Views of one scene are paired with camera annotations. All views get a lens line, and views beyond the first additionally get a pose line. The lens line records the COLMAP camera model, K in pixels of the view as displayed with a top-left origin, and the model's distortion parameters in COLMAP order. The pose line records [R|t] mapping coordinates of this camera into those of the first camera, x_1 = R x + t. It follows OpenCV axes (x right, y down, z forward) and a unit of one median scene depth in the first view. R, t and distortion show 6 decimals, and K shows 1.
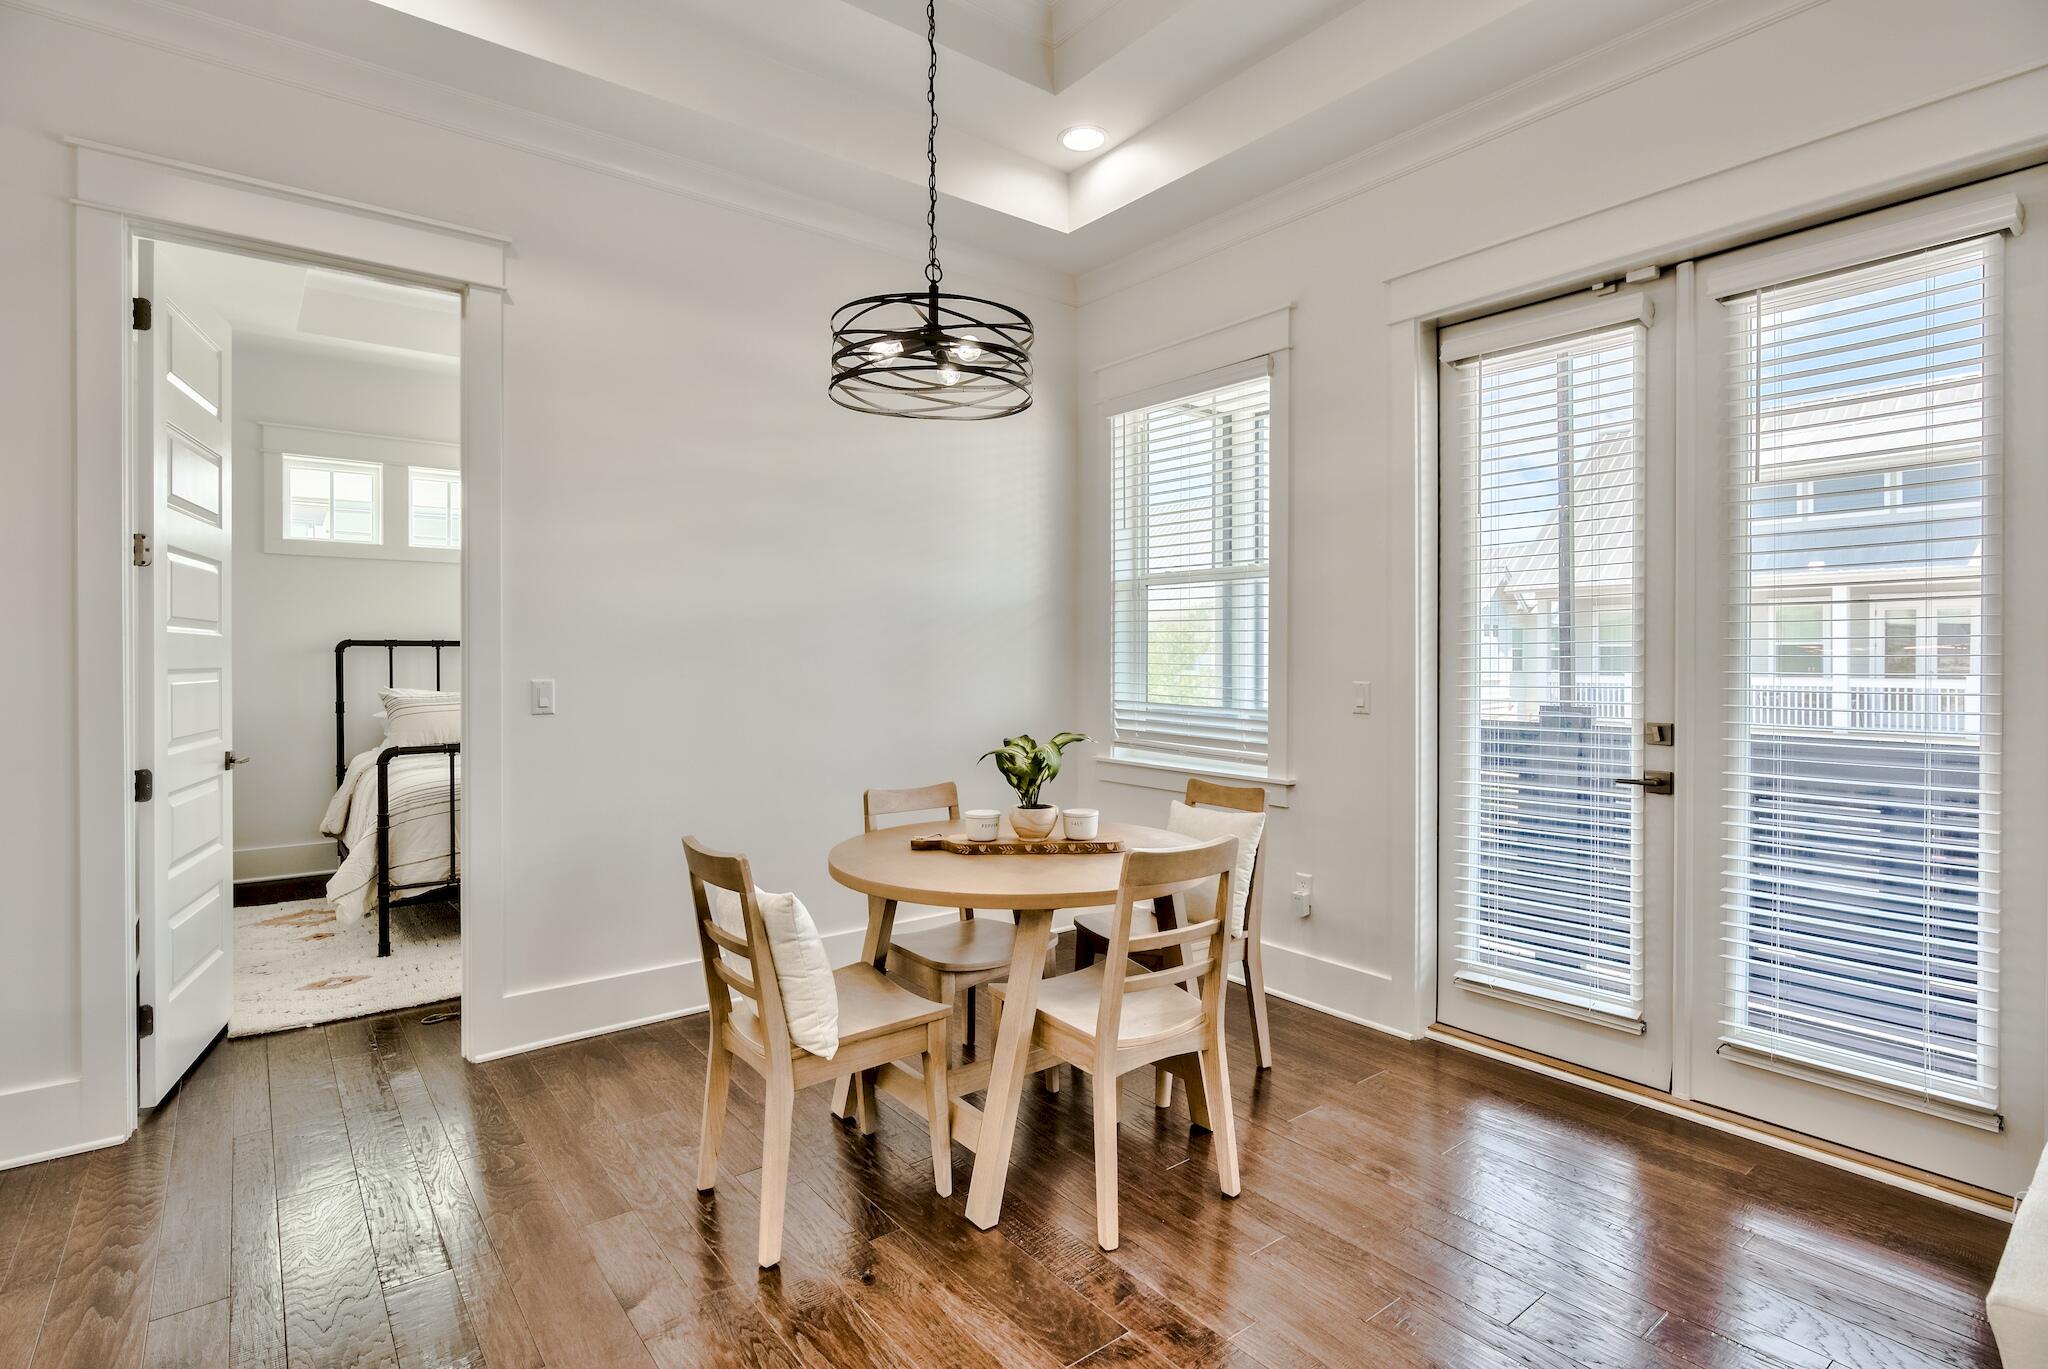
lens RADIAL K [[1005.1, 0, 1032.6], [0, 1005.1, 660.6], [0, 0, 1]] dist [-0.002410, -0.000045]
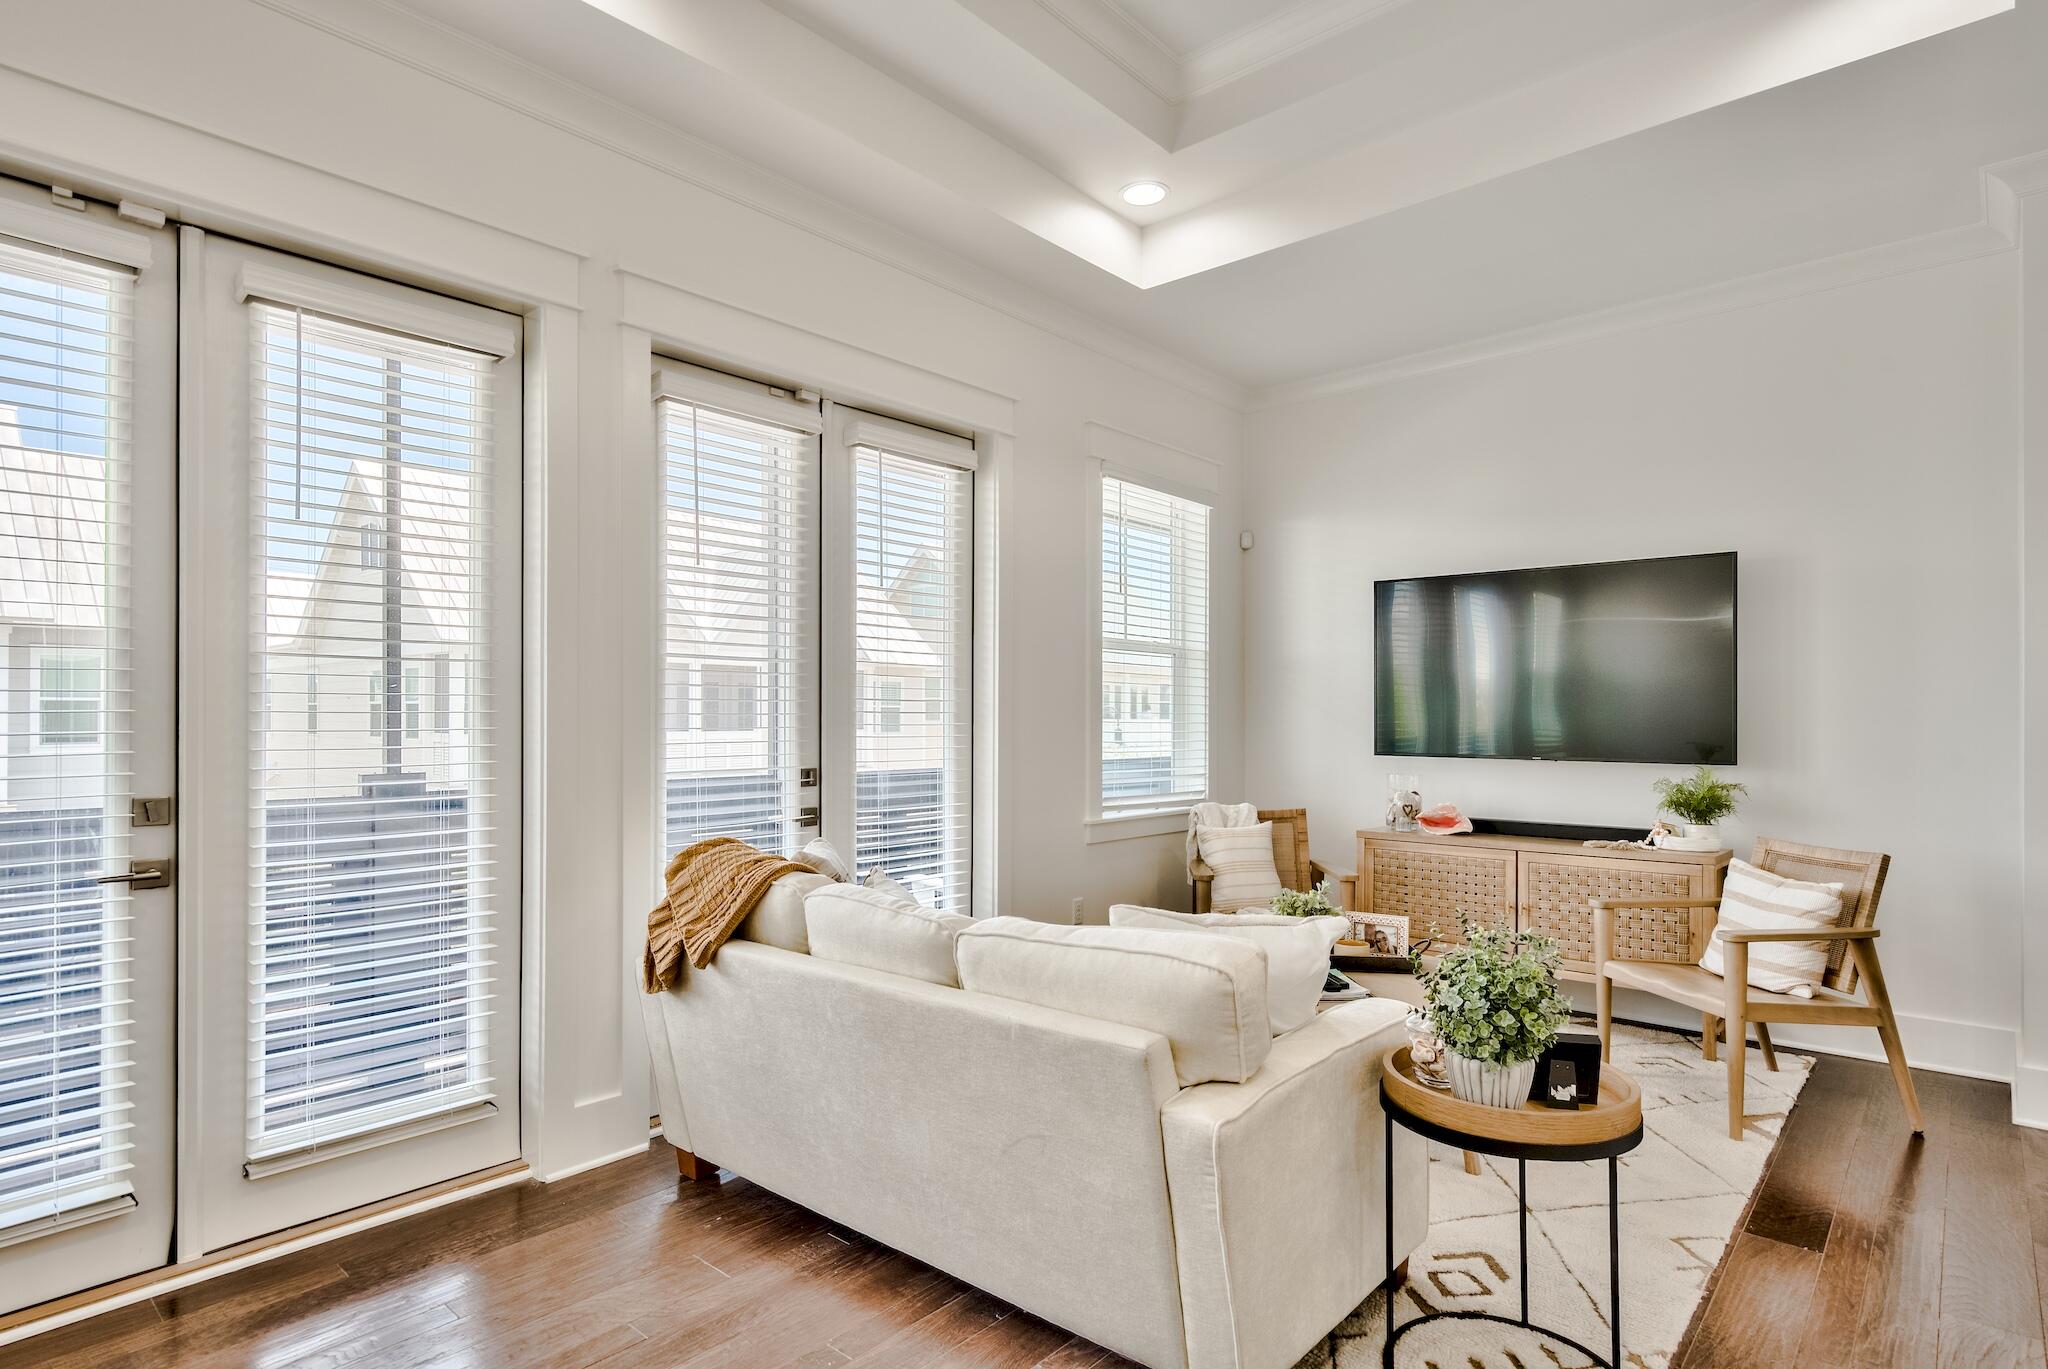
lens RADIAL K [[1185.2, 0, 1028.1], [0, 1185.2, 703.0], [0, 0, 1]] dist [0.003054, 0.000933]
pose [[-0.220910, 0.007123, 0.975268, -0.461503], [0.001069, 0.999975, -0.007061, -0.004186], [-0.975294, -0.000517, -0.220912, 0.588339]]
